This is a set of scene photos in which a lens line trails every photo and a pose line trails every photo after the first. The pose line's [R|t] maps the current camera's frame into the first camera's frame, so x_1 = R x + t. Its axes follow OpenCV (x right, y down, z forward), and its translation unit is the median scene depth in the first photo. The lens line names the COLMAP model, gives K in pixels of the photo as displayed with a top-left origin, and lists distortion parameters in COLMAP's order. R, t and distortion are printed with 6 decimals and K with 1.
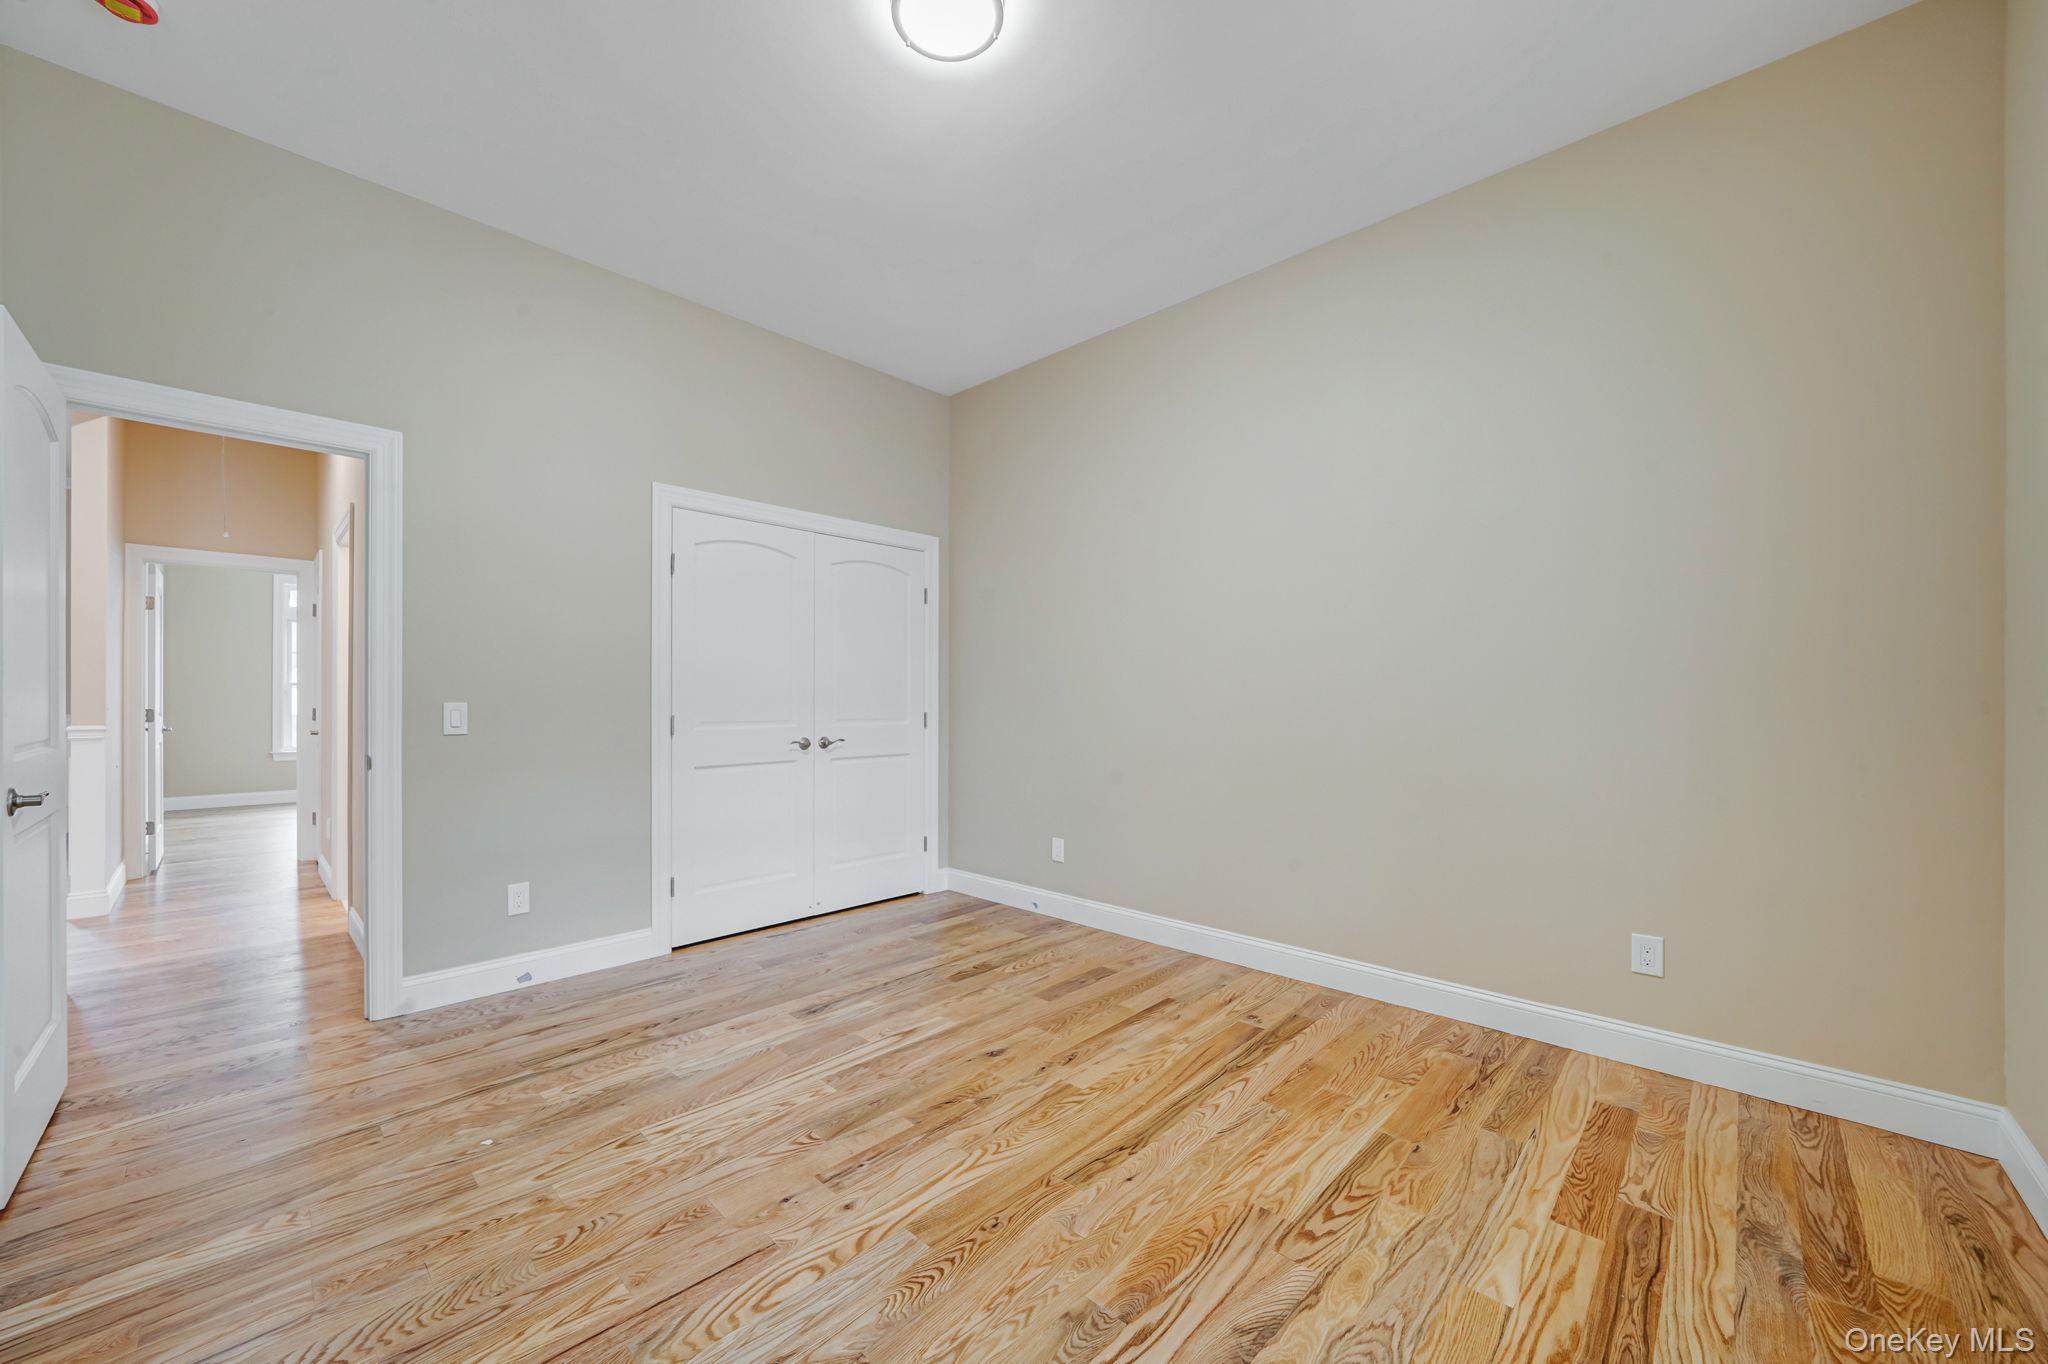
lens RADIAL K [[823.3, 0, 990.4], [0, 823.3, 706.6], [0, 0, 1]] dist [-0.001590, -0.000128]
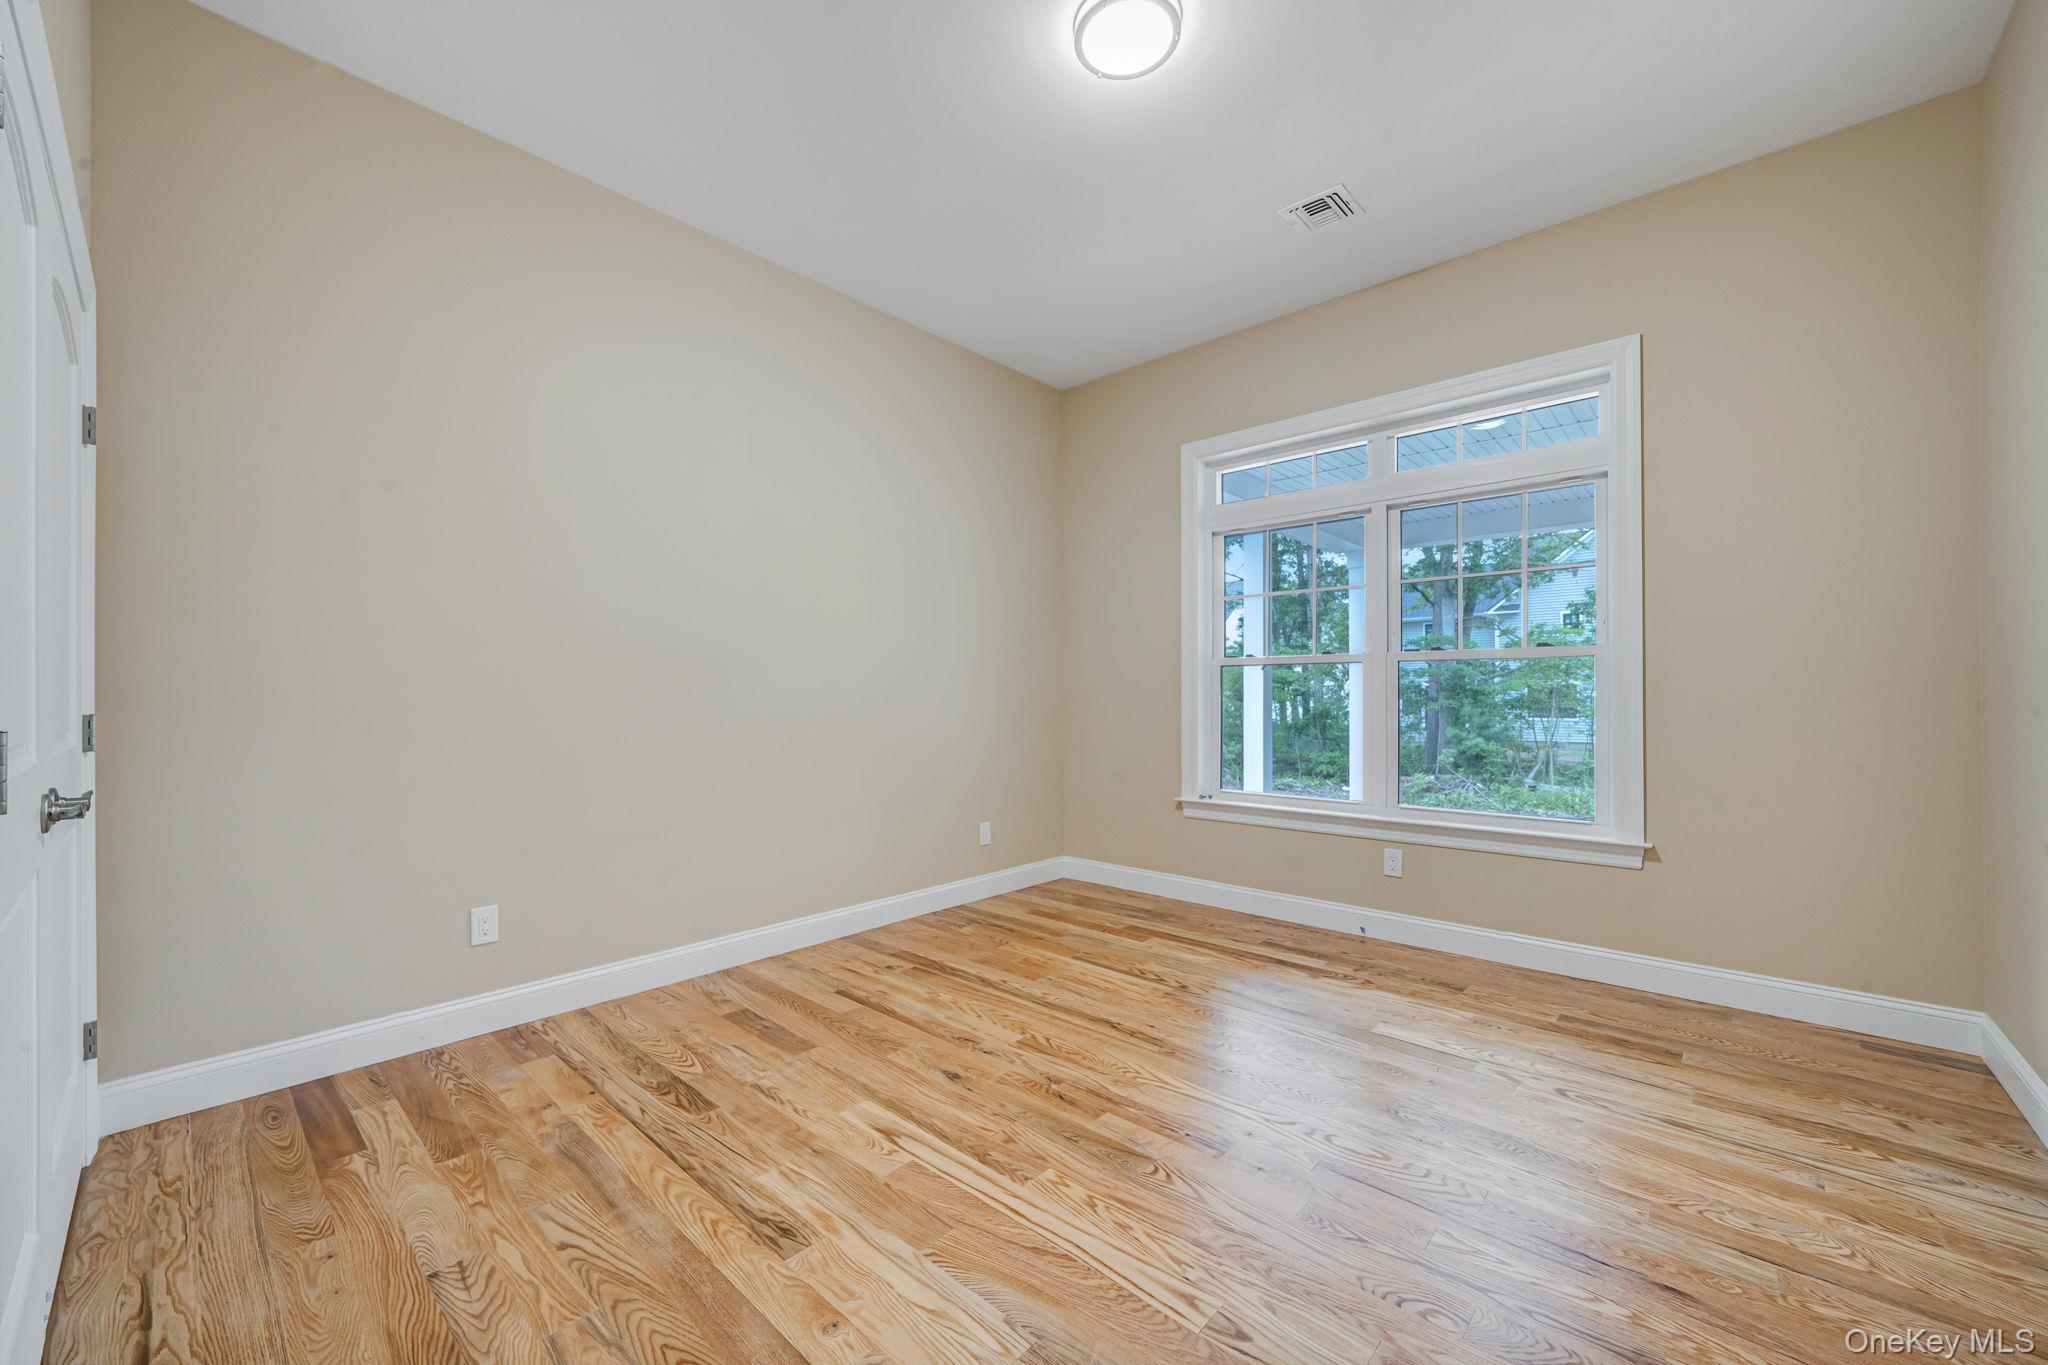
lens RADIAL K [[823.3, 0, 990.4], [0, 823.3, 707.1], [0, 0, 1]] dist [-0.001590, -0.000128]
pose [[-0.088809, -0.006864, 0.996025, -0.920566], [0.007276, 0.999945, 0.007540, 0.006605], [-0.996022, 0.007916, -0.088754, 1.055050]]
